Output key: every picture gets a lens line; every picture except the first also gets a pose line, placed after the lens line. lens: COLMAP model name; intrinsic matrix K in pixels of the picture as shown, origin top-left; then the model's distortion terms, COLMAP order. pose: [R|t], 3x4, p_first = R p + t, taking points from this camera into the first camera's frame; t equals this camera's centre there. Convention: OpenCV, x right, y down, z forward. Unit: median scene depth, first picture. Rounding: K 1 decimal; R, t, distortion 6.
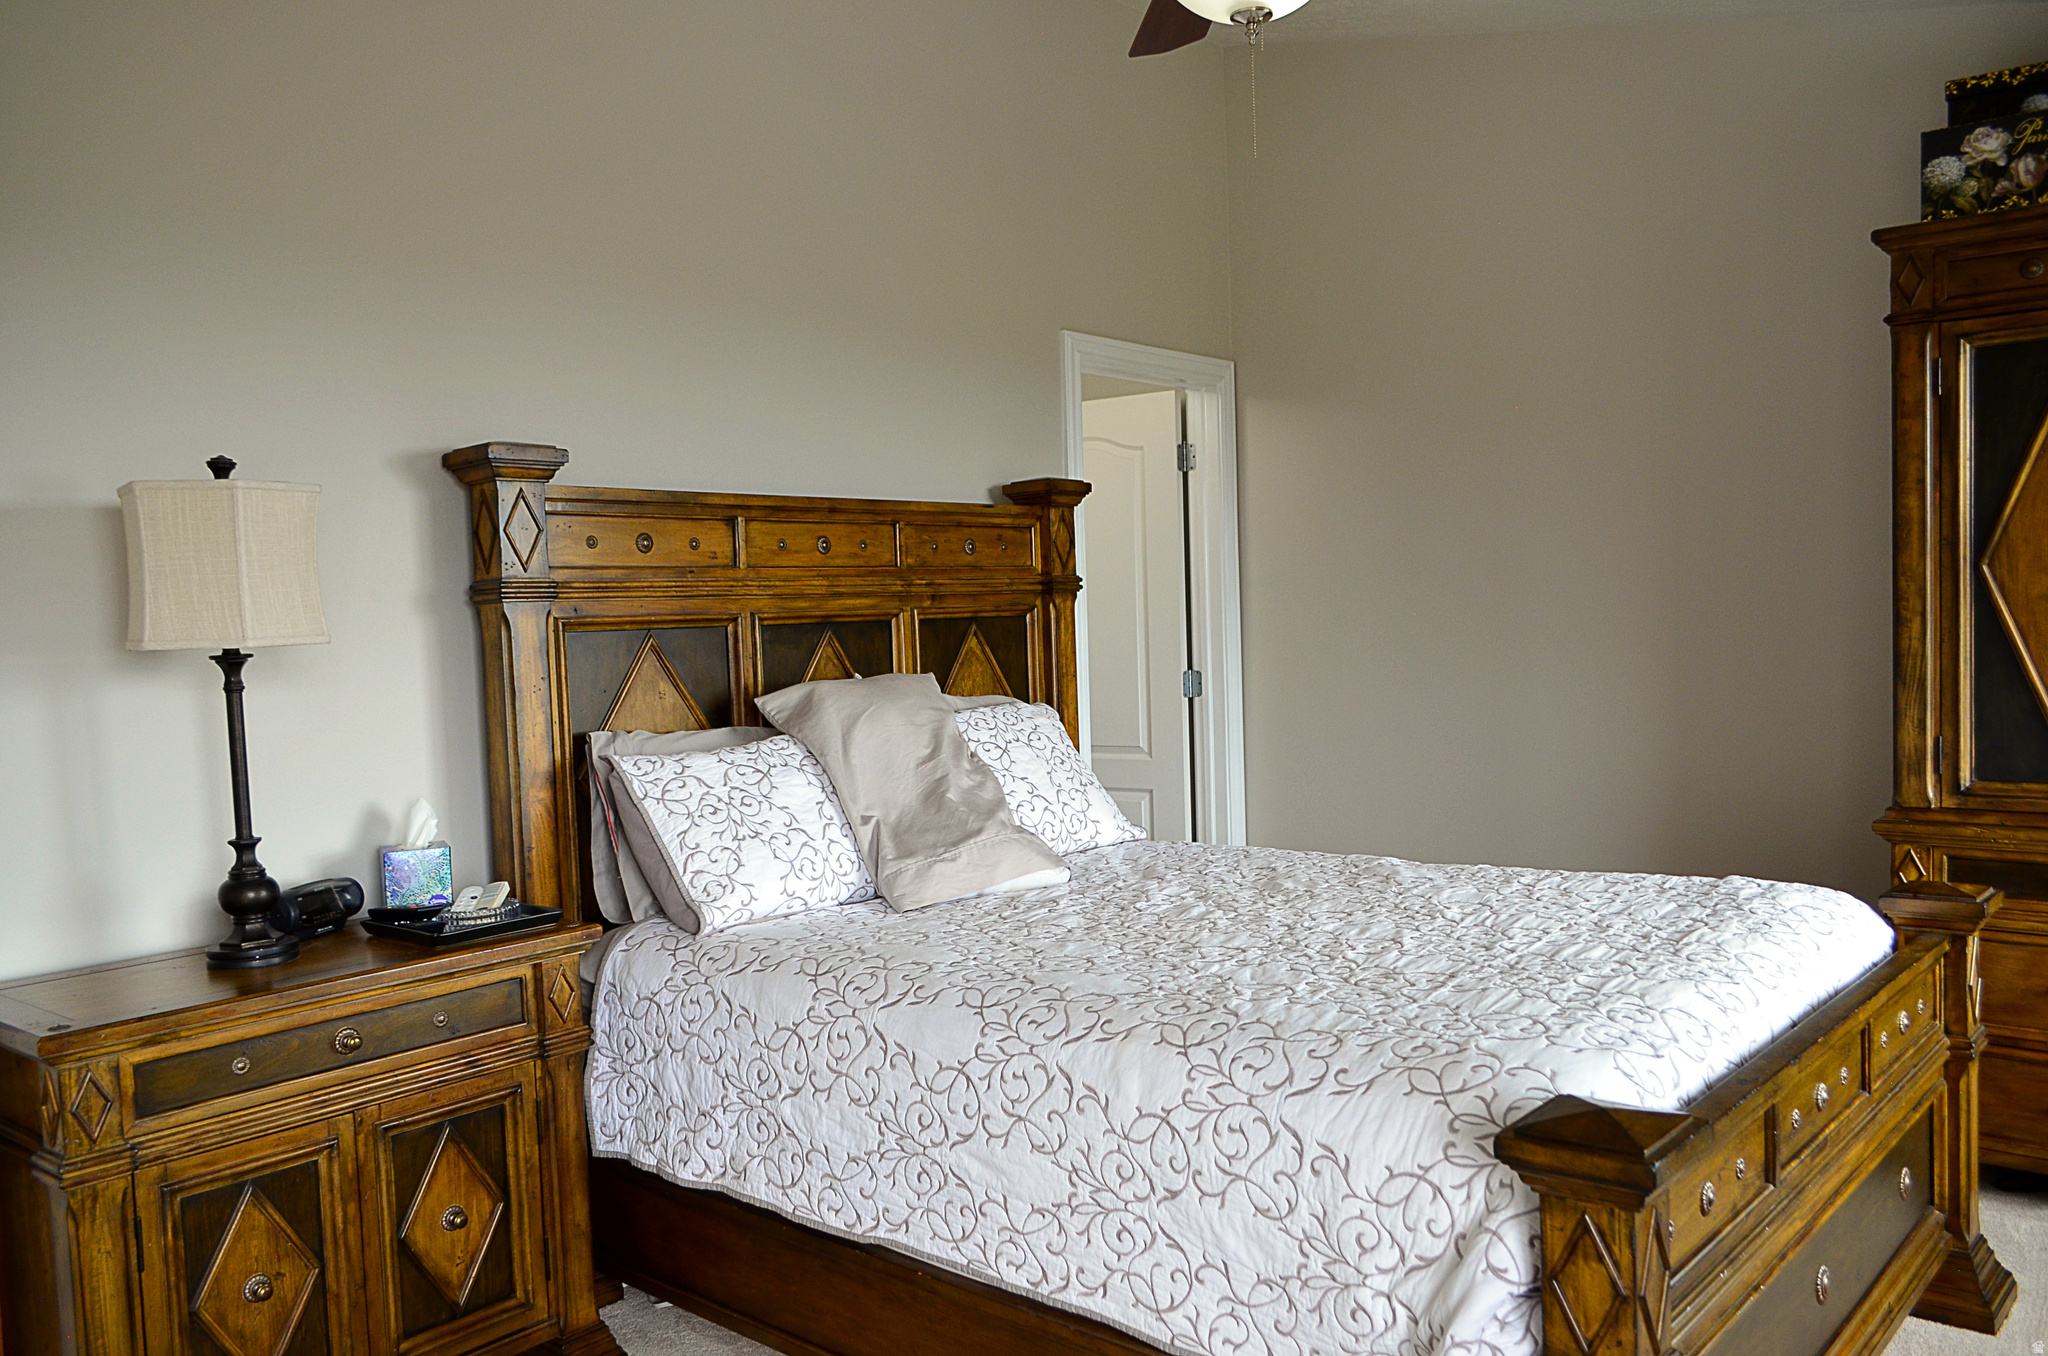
lens RADIAL K [[1578.8, 0, 1040.1], [0, 1578.8, 687.0], [0, 0, 1]] dist [-0.009445, 0.001142]
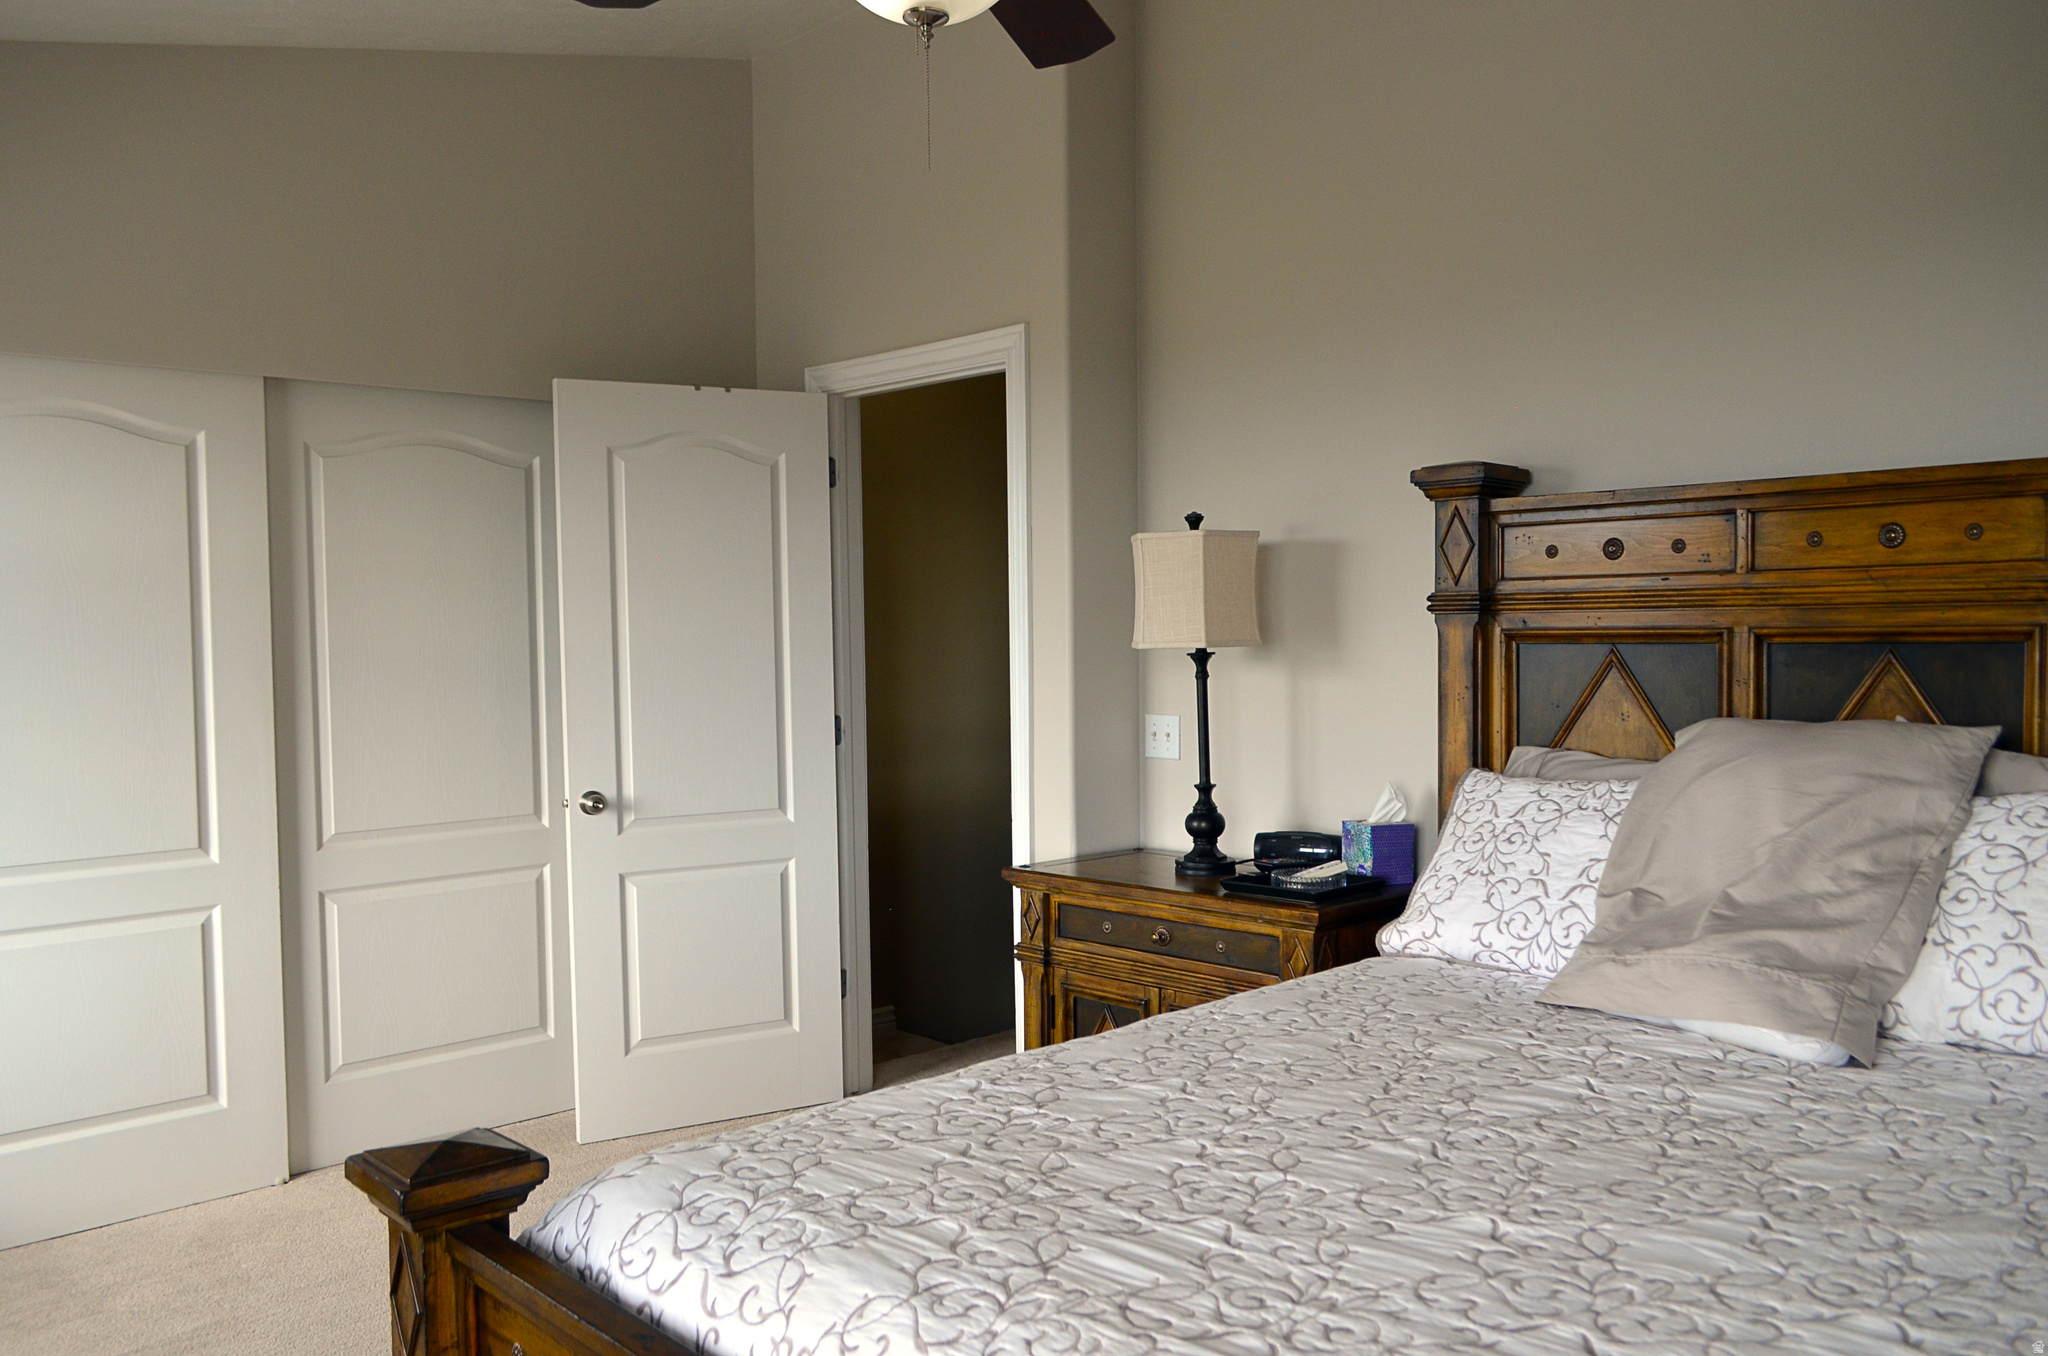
lens RADIAL K [[1578.8, 0, 1025.7], [0, 1578.8, 678.8], [0, 0, 1]] dist [-0.009445, 0.001142]
pose [[-0.104773, 0.065687, -0.992324, 0.751376], [-0.031209, 0.997108, 0.069299, -0.074577], [0.994006, 0.038230, -0.102420, 0.819811]]
